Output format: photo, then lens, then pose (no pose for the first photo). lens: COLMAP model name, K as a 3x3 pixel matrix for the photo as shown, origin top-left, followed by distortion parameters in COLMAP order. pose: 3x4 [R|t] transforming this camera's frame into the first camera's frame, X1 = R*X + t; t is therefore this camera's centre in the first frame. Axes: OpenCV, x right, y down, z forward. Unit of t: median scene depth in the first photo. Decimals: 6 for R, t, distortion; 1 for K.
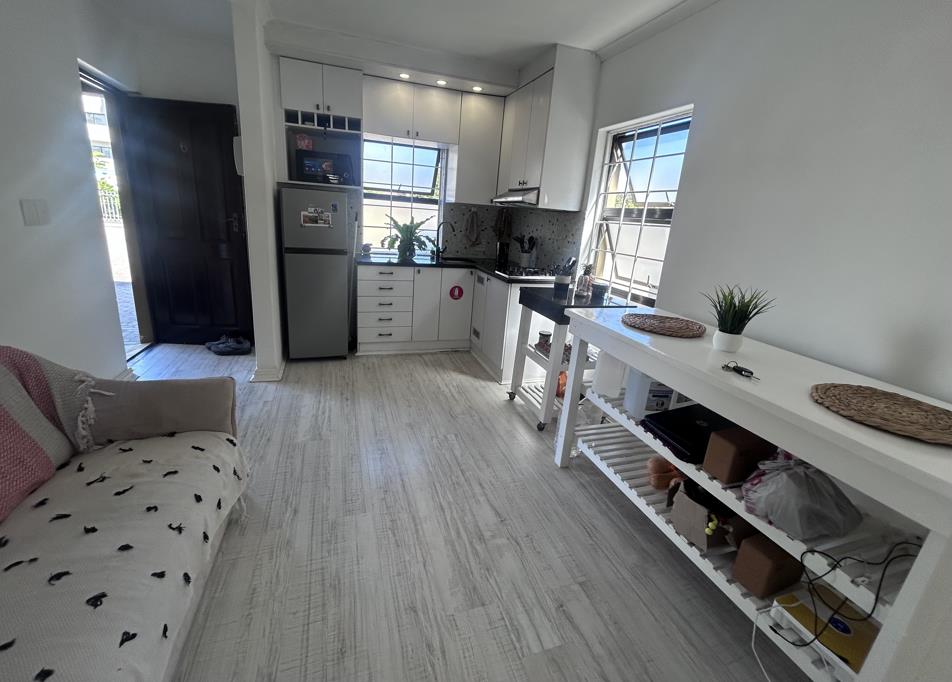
lens RADIAL K [[384.0, 0, 470.9], [0, 384.0, 318.5], [0, 0, 1]] dist [-0.000259, -0.000015]
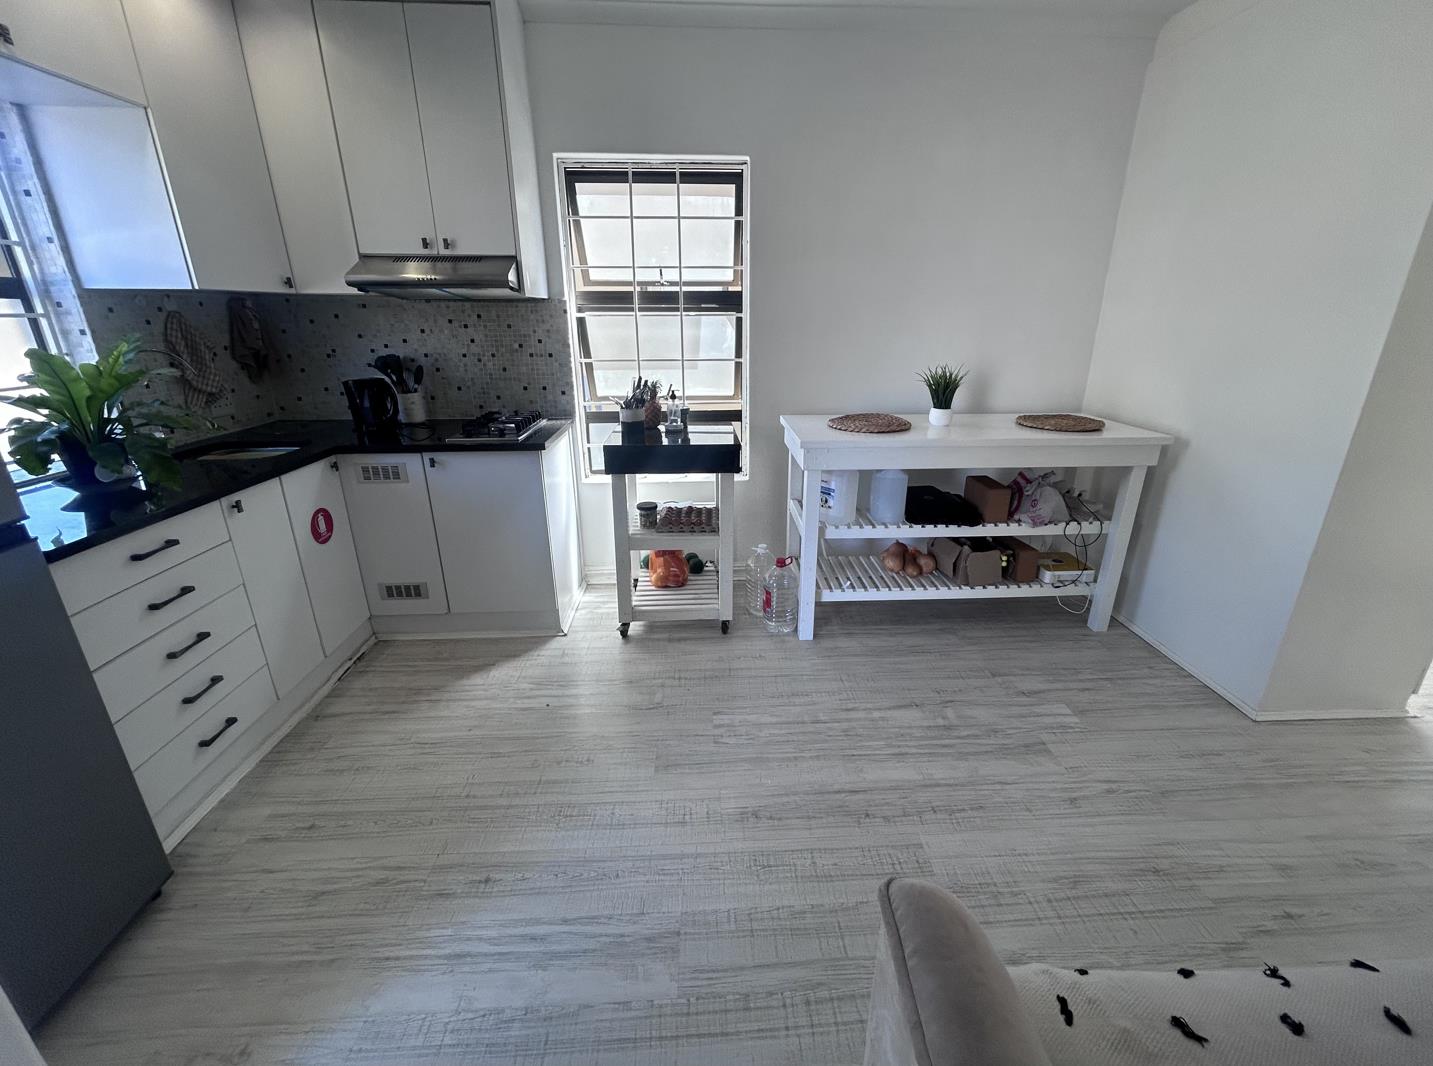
lens RADIAL K [[585.5, 0, 727.2], [0, 585.5, 514.5], [0, 0, 1]] dist [0.001389, 0.000064]
pose [[0.279869, -0.380185, 0.881551, -0.541467], [0.272274, 0.911976, 0.306867, -0.180976], [-0.920620, 0.154141, 0.358748, 0.489093]]
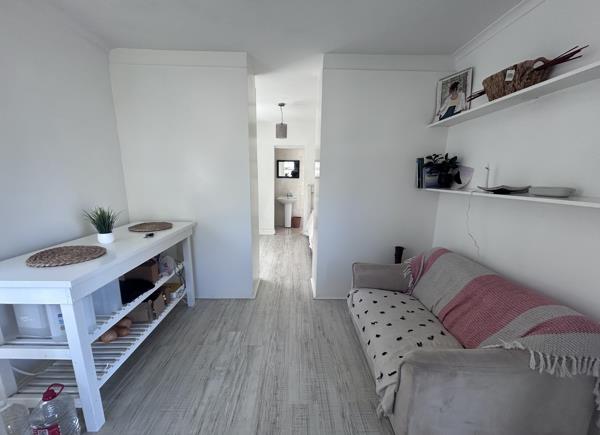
lens RADIAL K [[253.0, 0, 297.2], [0, 253.0, 228.4], [0, 0, 1]] dist [0.000235, -0.000045]
pose [[-0.946791, -0.146321, 0.286666, -0.255006], [0.002847, 0.886841, 0.462066, -0.259040], [-0.321837, 0.438296, -0.839236, 0.826157]]
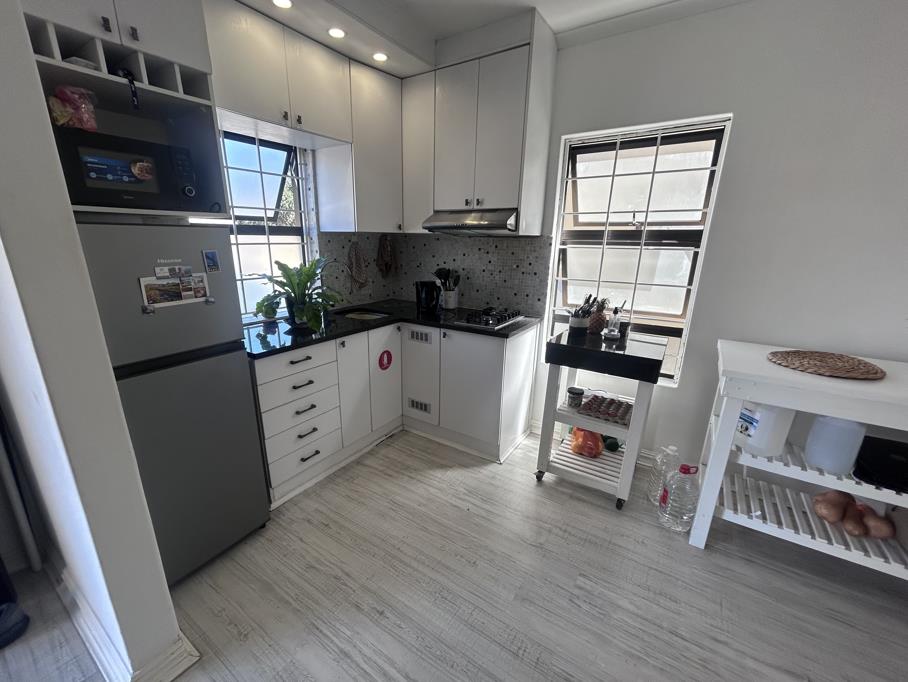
lens RADIAL K [[375.5, 0, 437.2], [0, 375.5, 354.0], [0, 0, 1]] dist [0.000319, 0.000476]
pose [[0.800138, -0.236209, 0.551348, -0.414571], [0.203116, 0.971590, 0.121480, -0.173790], [-0.564378, 0.014786, 0.825384, 0.453995]]
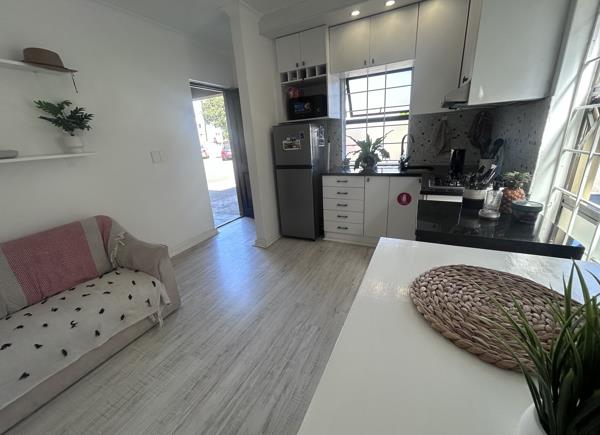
lens RADIAL K [[245.9, 0, 300.0], [0, 245.9, 217.5], [0, 0, 1]] dist [0.000953, 0.000024]
pose [[0.704651, 0.108441, -0.701219, 0.308625], [-0.072688, 0.994085, 0.080689, -0.059885], [0.705822, -0.005888, 0.708365, 0.348867]]
